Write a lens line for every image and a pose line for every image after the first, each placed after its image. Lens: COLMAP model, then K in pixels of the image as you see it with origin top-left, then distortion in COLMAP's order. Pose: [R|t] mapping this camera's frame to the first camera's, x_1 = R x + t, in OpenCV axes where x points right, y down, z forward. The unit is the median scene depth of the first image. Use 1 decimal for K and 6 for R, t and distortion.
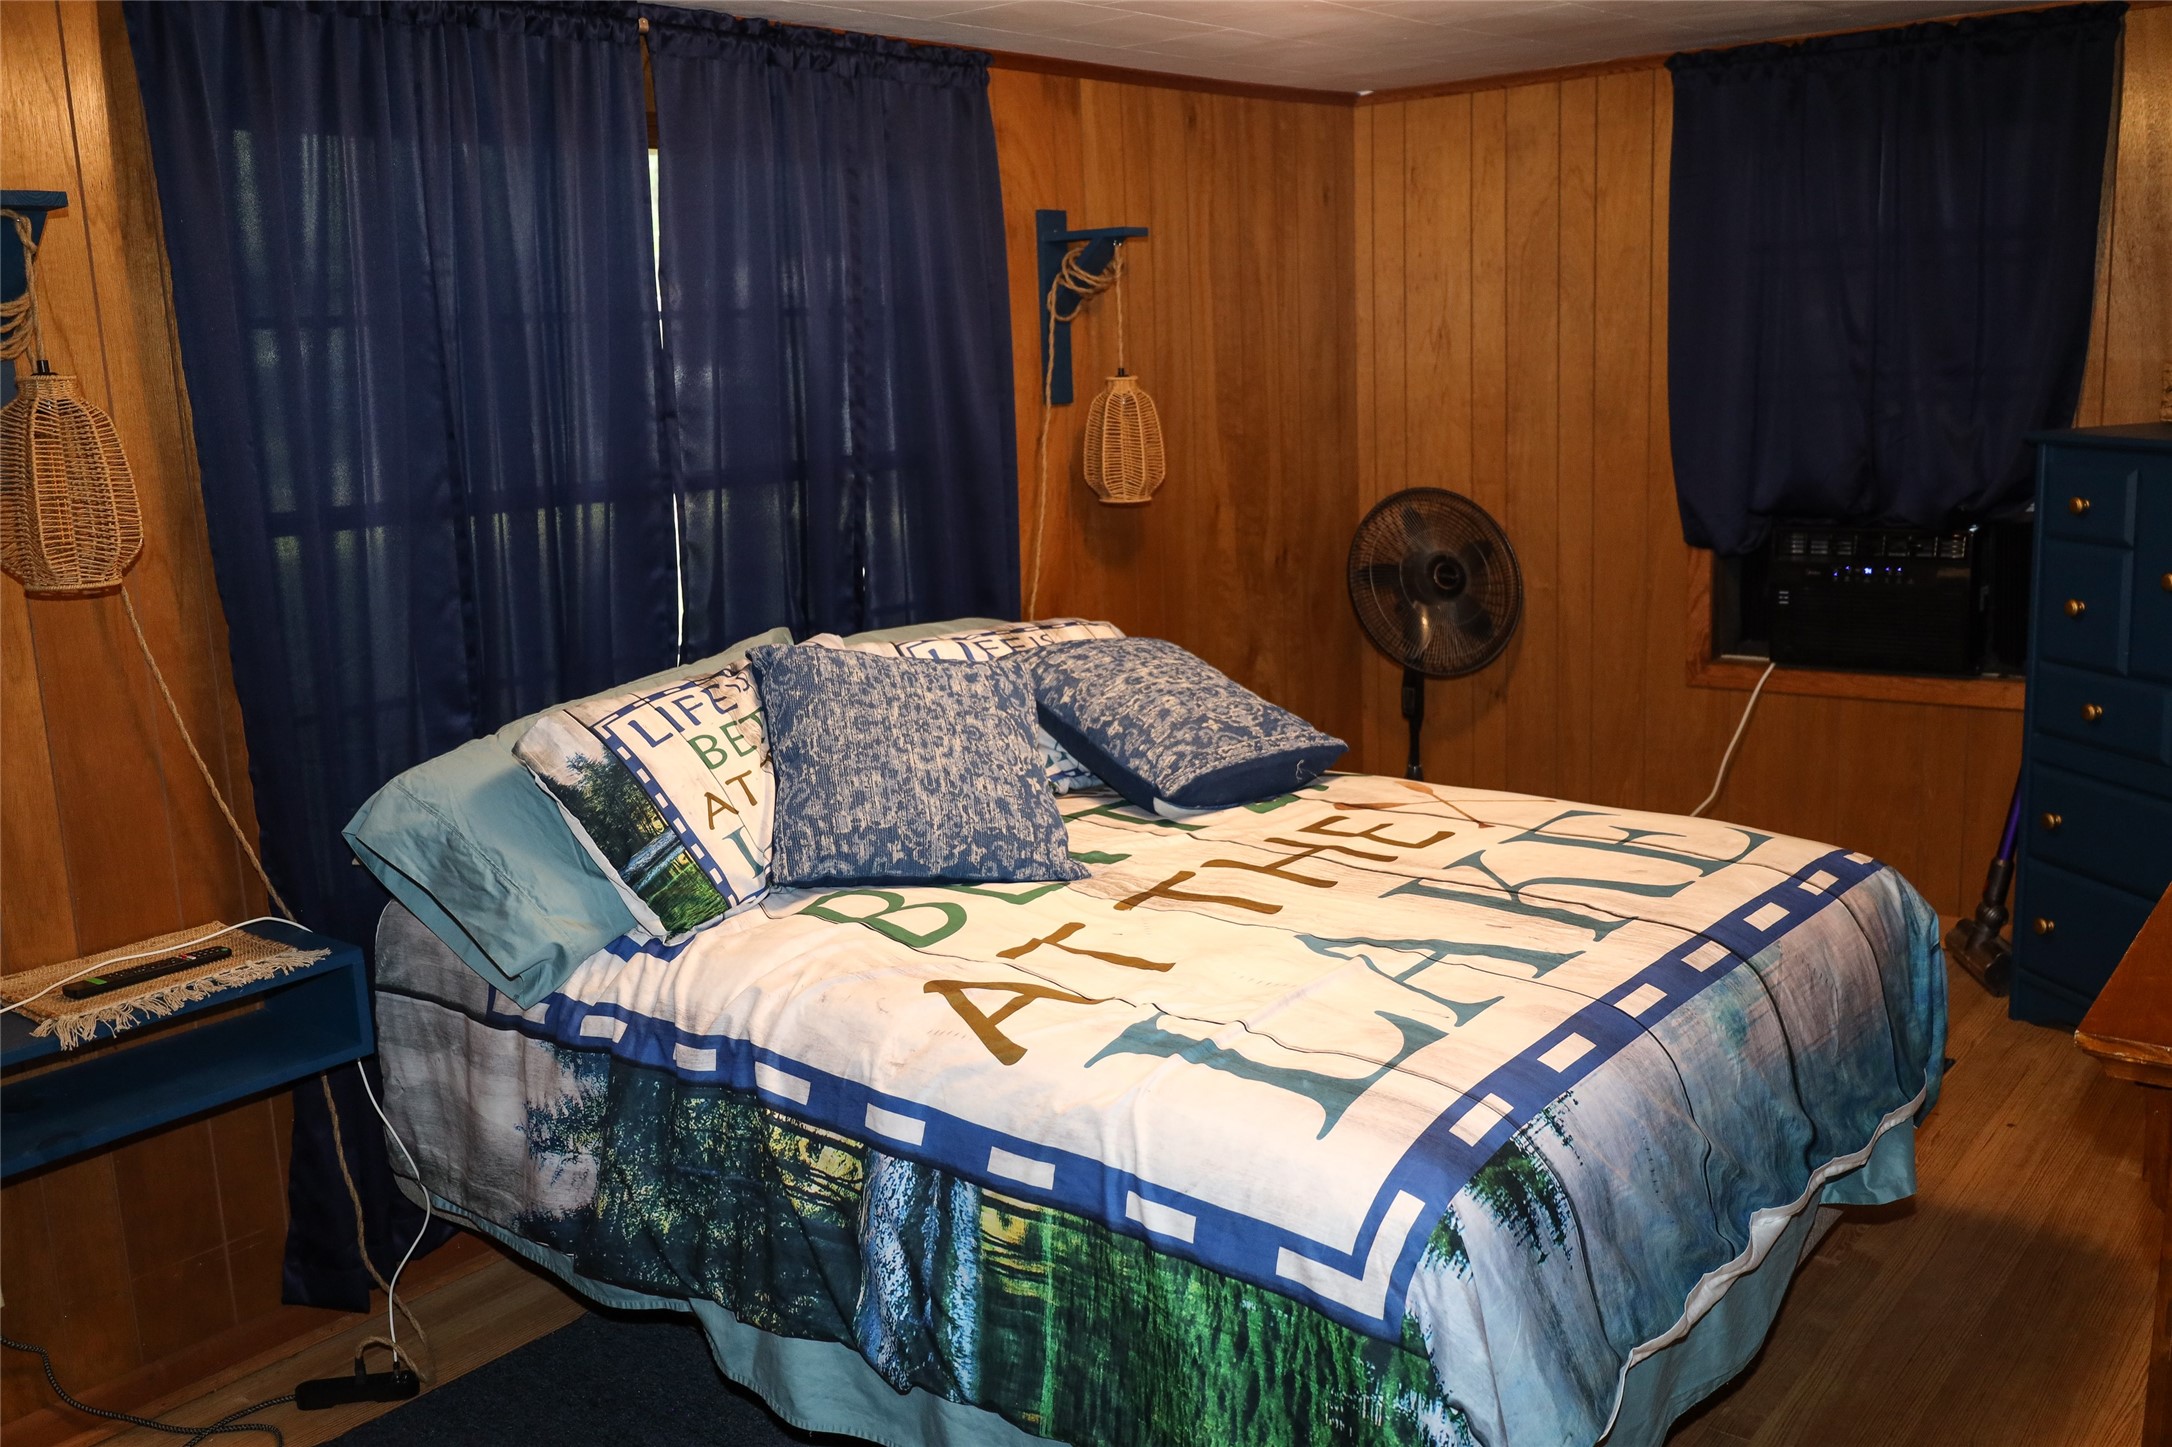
lens RADIAL K [[1914.9, 0, 1085.5], [0, 1914.9, 714.9], [0, 0, 1]] dist [-0.016588, -0.000061]
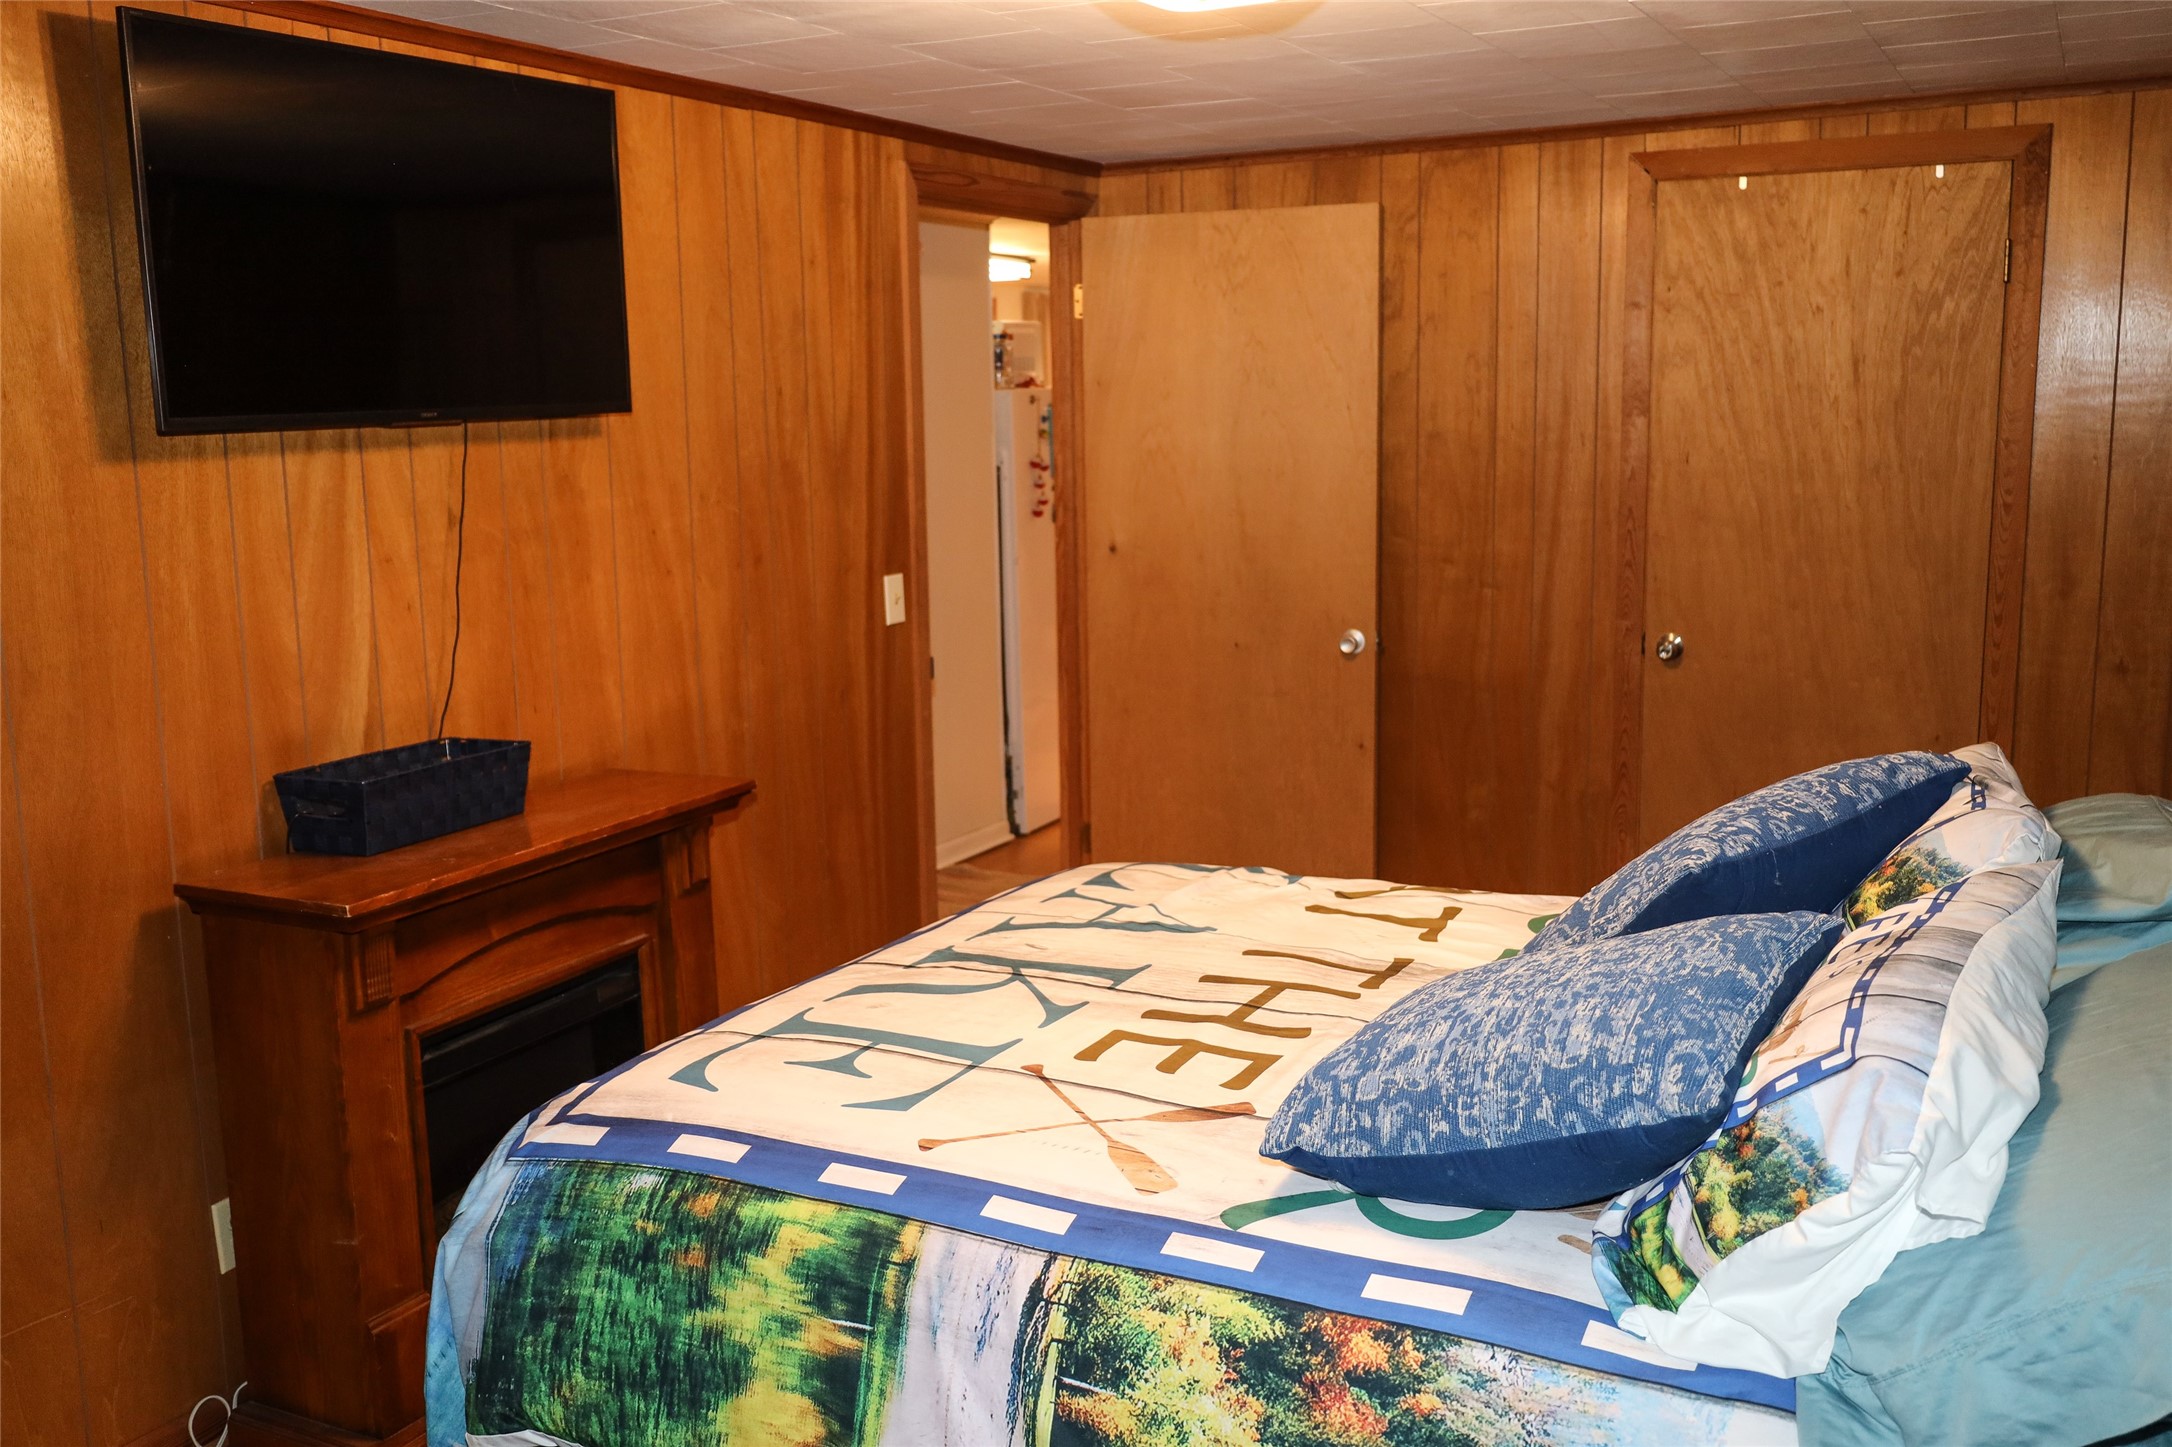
lens RADIAL K [[1914.9, 0, 1089.3], [0, 1914.9, 726.7], [0, 0, 1]] dist [-0.016588, -0.000061]
pose [[-0.980918, 0.085274, -0.174724, 0.362609], [0.015603, 0.930311, 0.366440, -0.401863], [0.193795, 0.356721, -0.913889, 1.937236]]
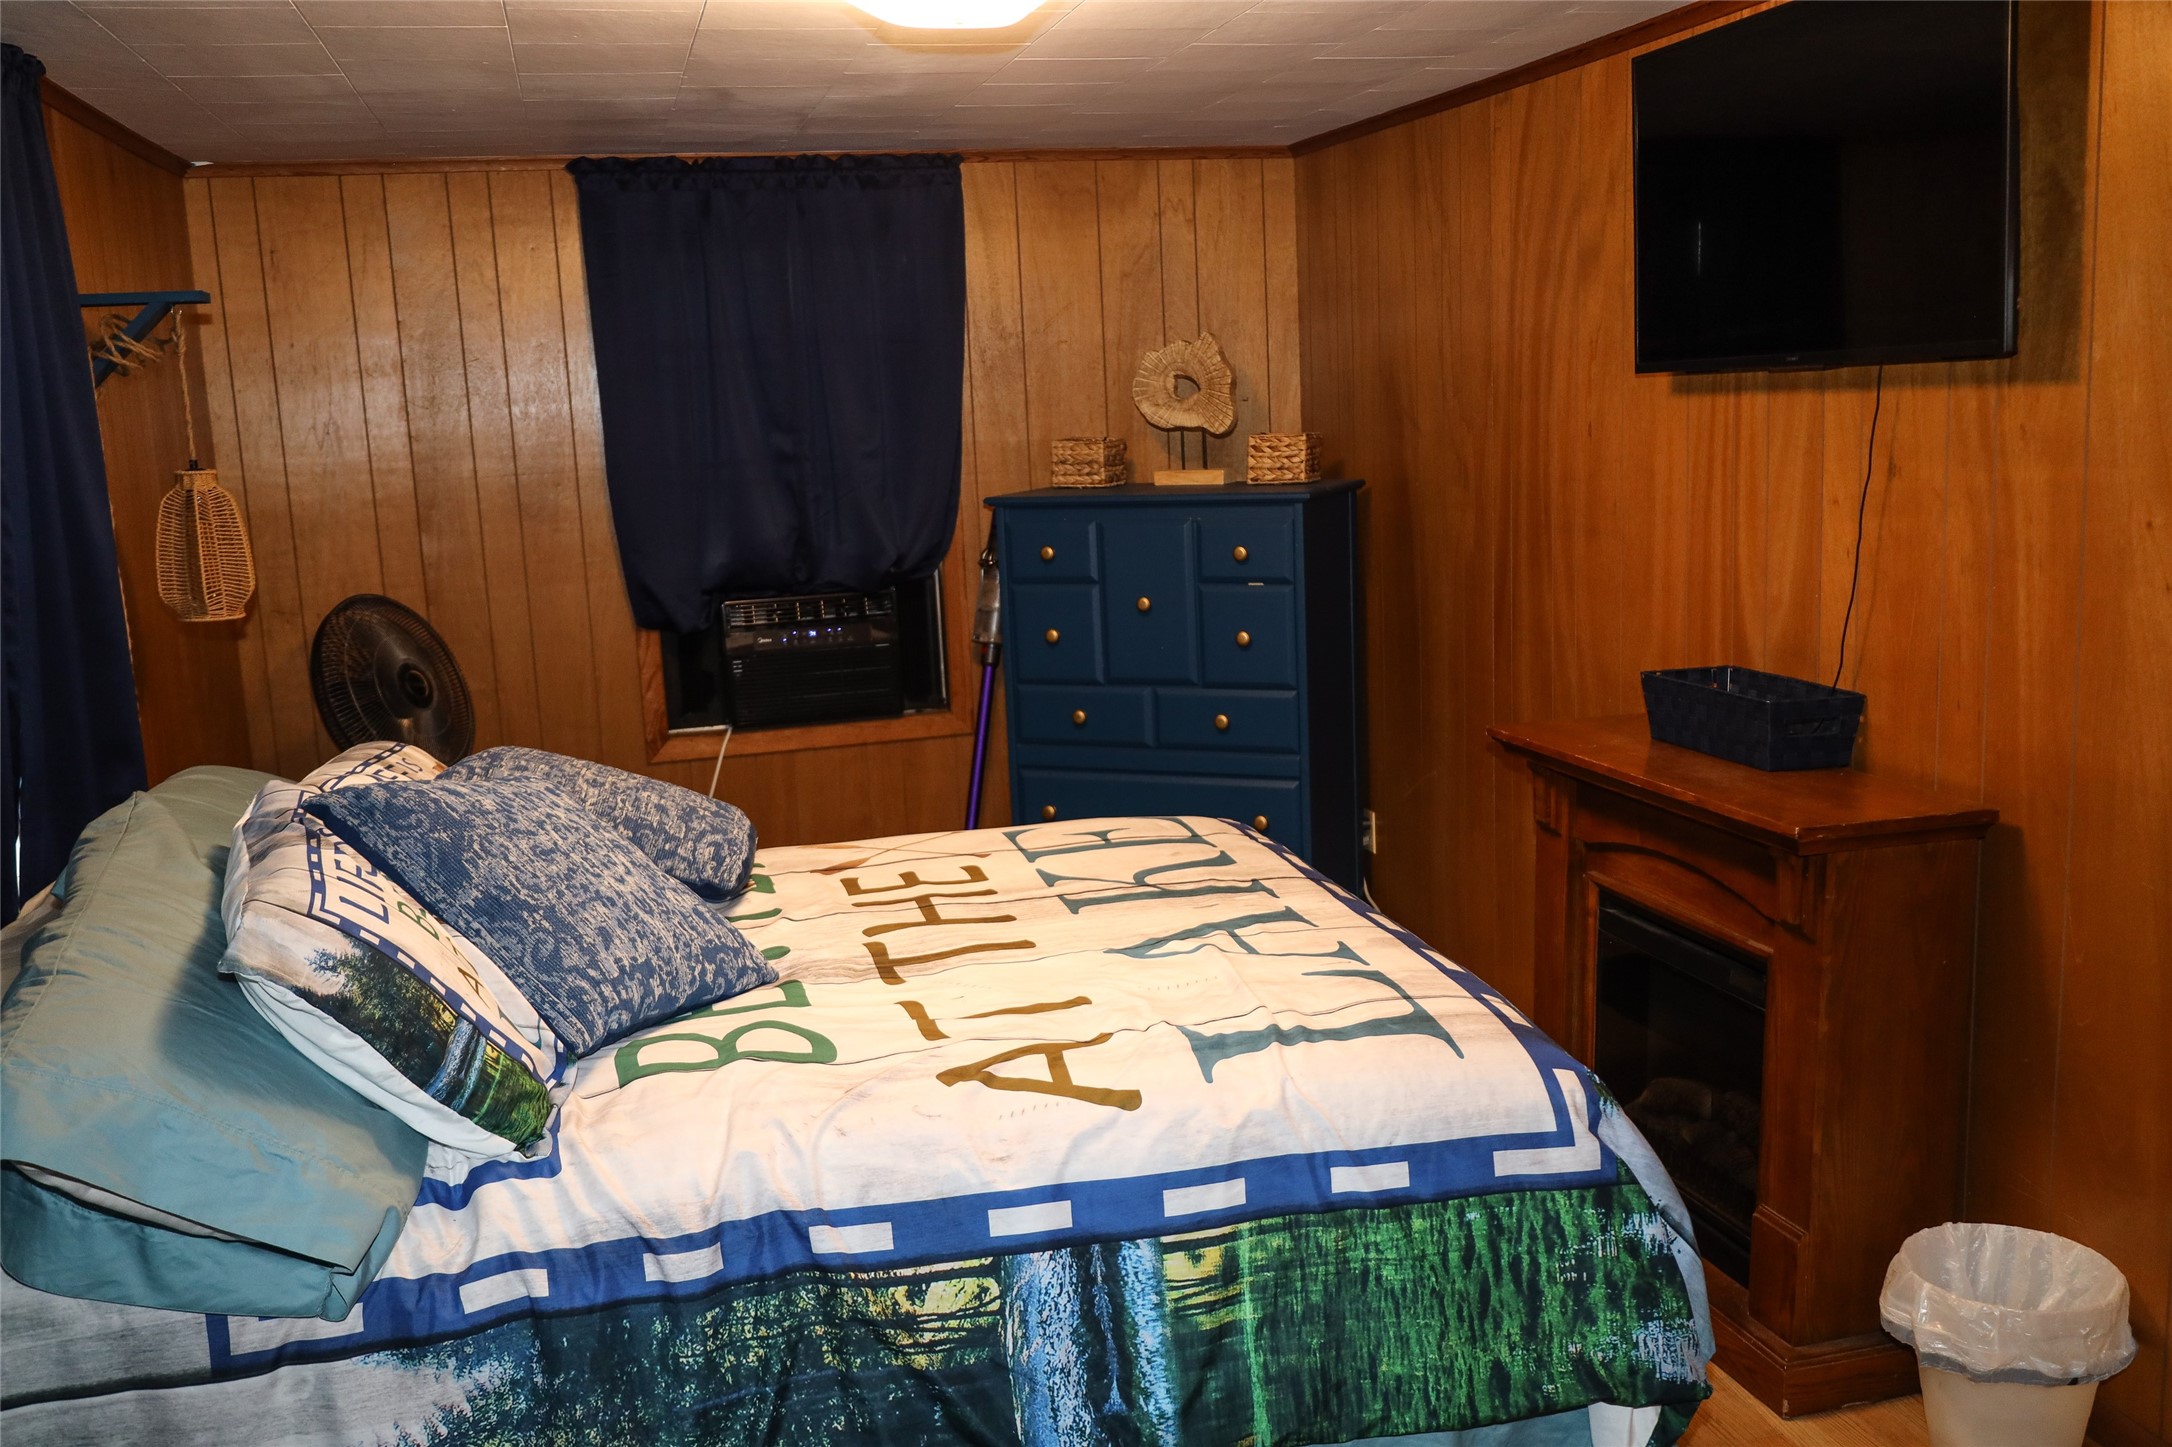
lens RADIAL K [[1914.9, 0, 1087.9], [0, 1914.9, 717.0], [0, 0, 1]] dist [-0.016588, -0.000061]
pose [[0.599769, -0.118155, 0.791402, -0.695750], [0.174024, 0.984625, 0.015119, -0.028252], [-0.781021, 0.128655, 0.611110, 0.346774]]
